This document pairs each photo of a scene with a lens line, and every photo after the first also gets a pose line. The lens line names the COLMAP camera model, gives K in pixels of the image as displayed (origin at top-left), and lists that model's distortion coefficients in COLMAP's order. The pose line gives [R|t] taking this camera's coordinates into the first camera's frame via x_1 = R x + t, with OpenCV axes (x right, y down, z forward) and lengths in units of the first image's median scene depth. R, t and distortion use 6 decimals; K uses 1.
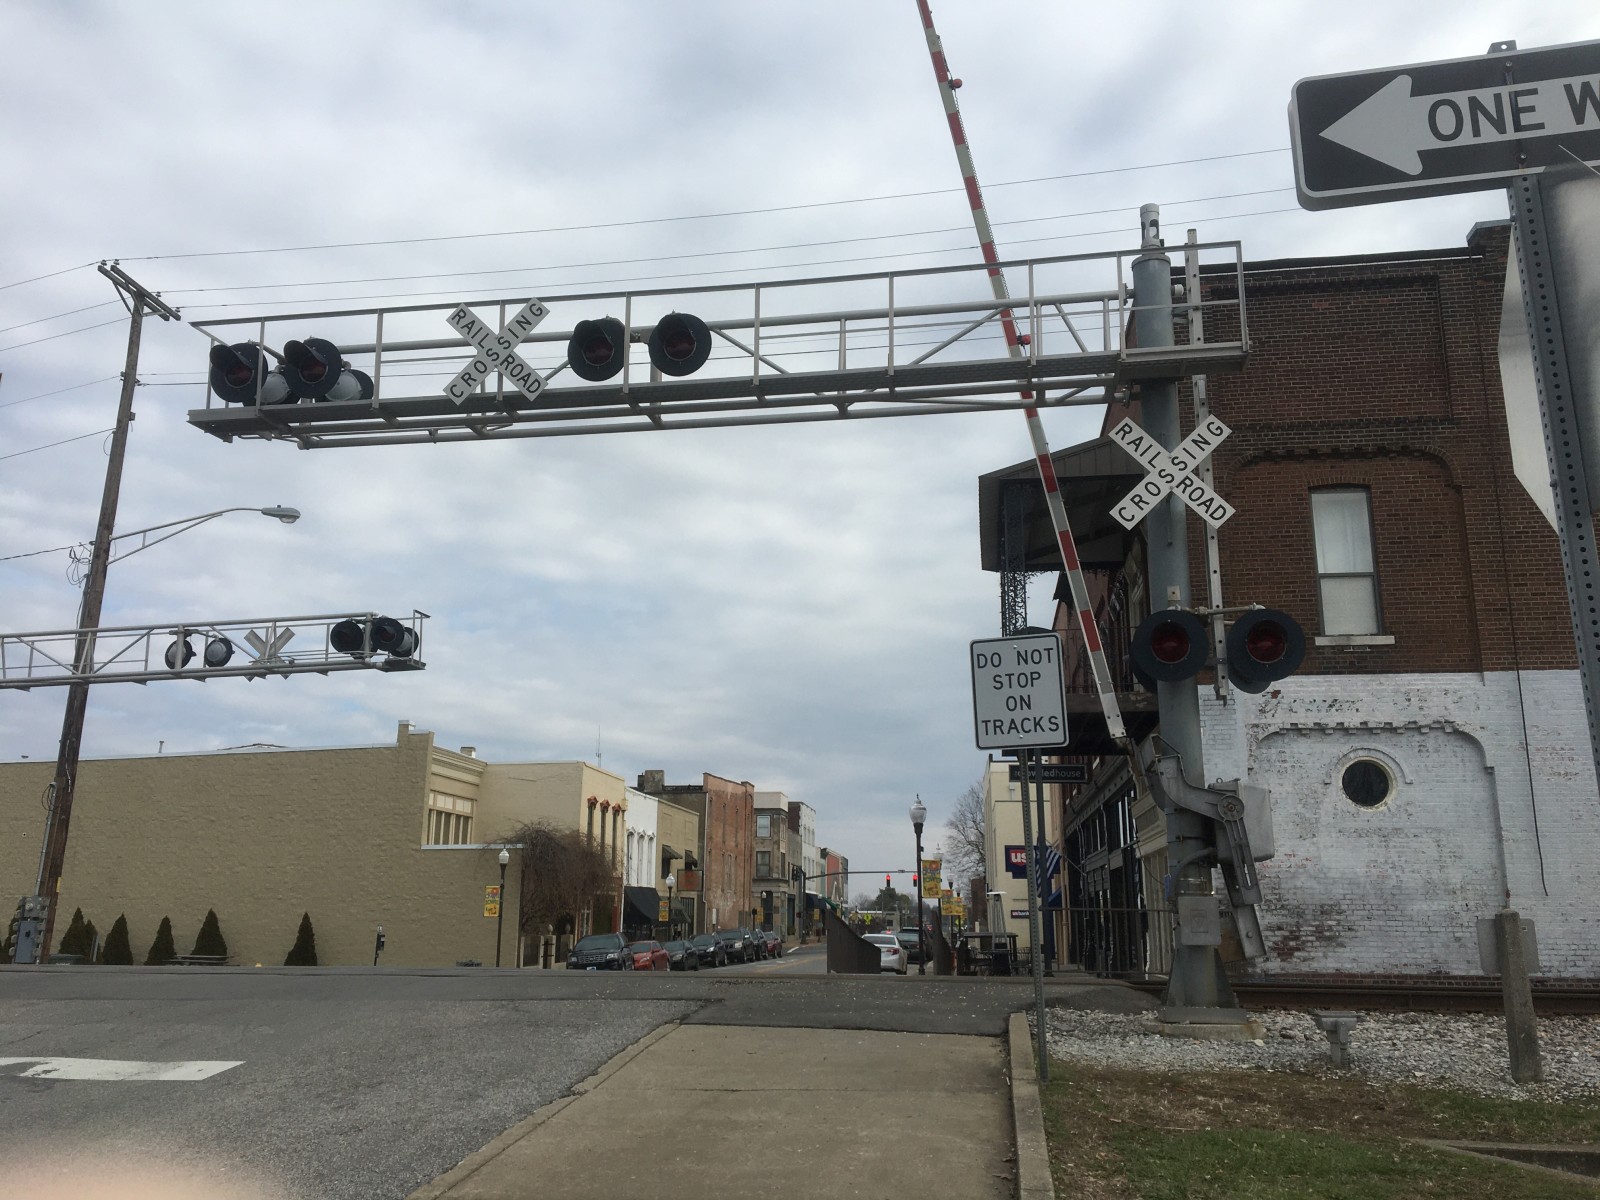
lens RADIAL K [[1345.6, 0, 798.4], [0, 1345.6, 603.1], [0, 0, 1]] dist [0.001326, -0.001406]
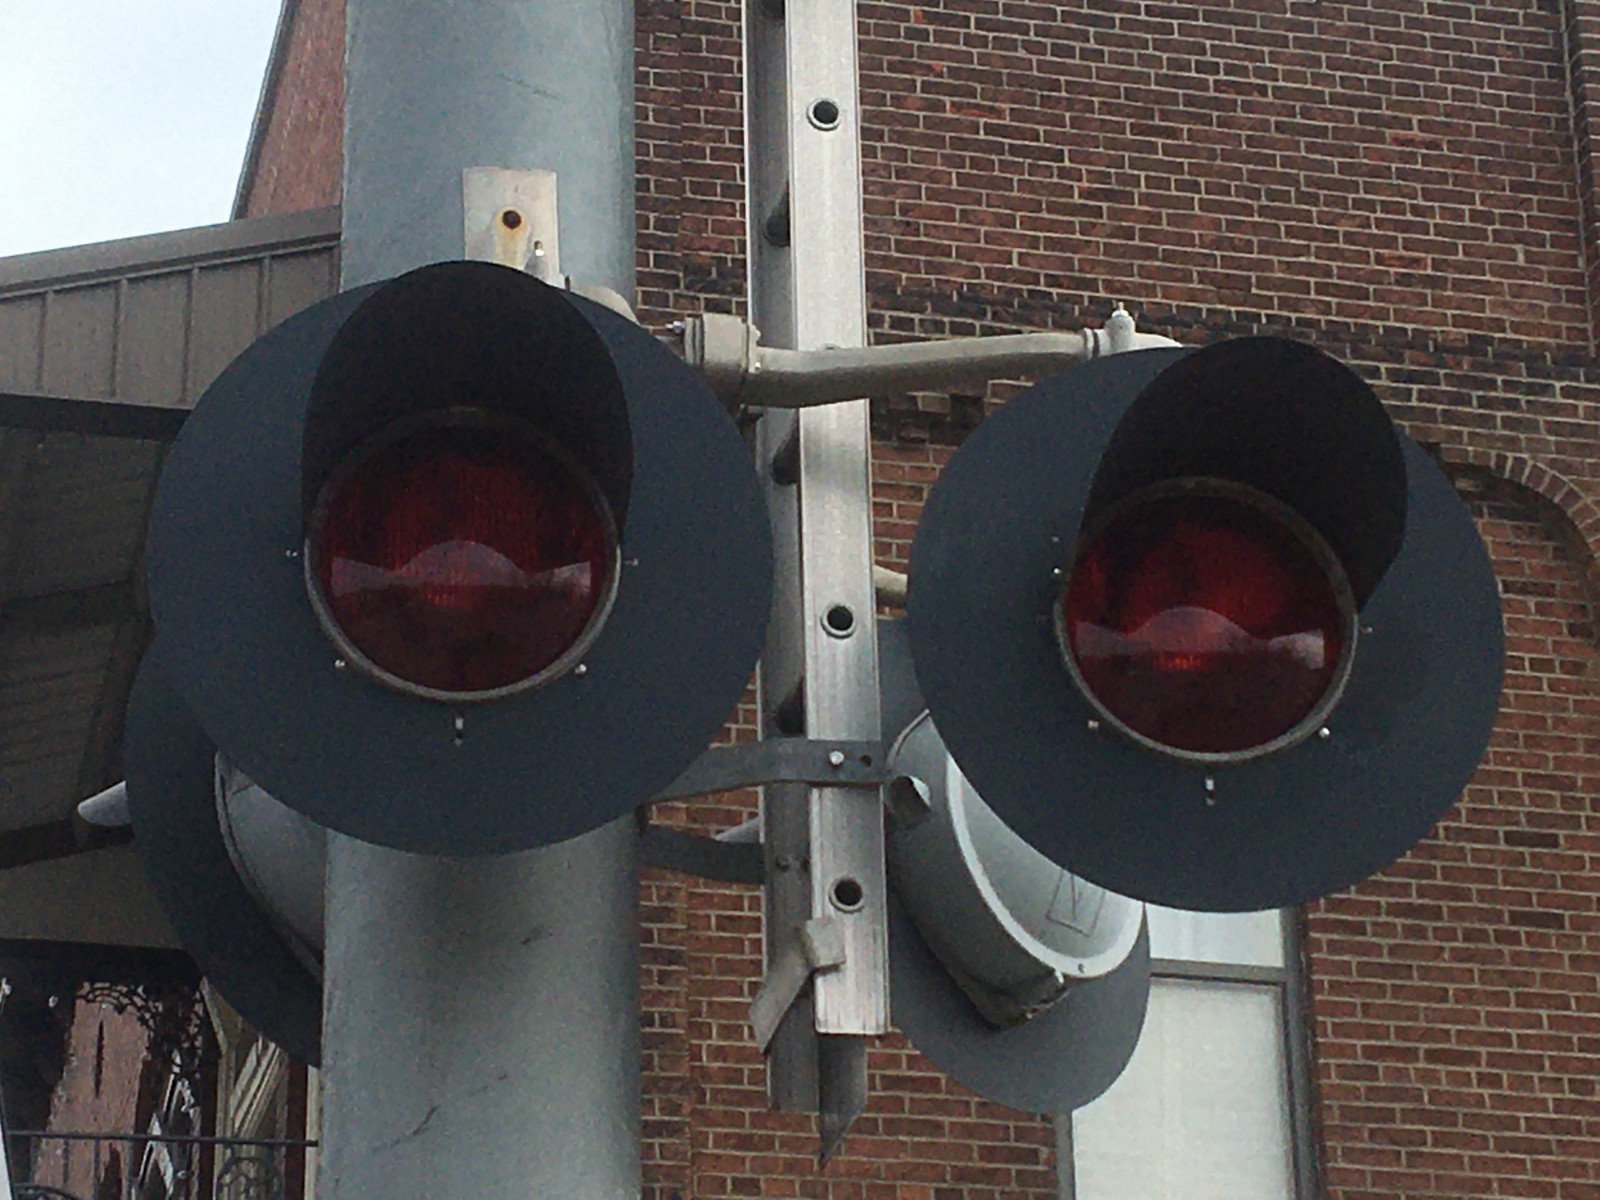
lens RADIAL K [[4413.8, 0, 799.2], [0, 4413.8, 600.0], [0, 0, 1]] dist [0.057836, 0.000000]
pose [[0.932113, 0.118314, 0.342297, 0.165124], [-0.056818, 0.981202, -0.184430, 0.102637], [-0.357684, 0.152461, 0.921313, 0.609975]]
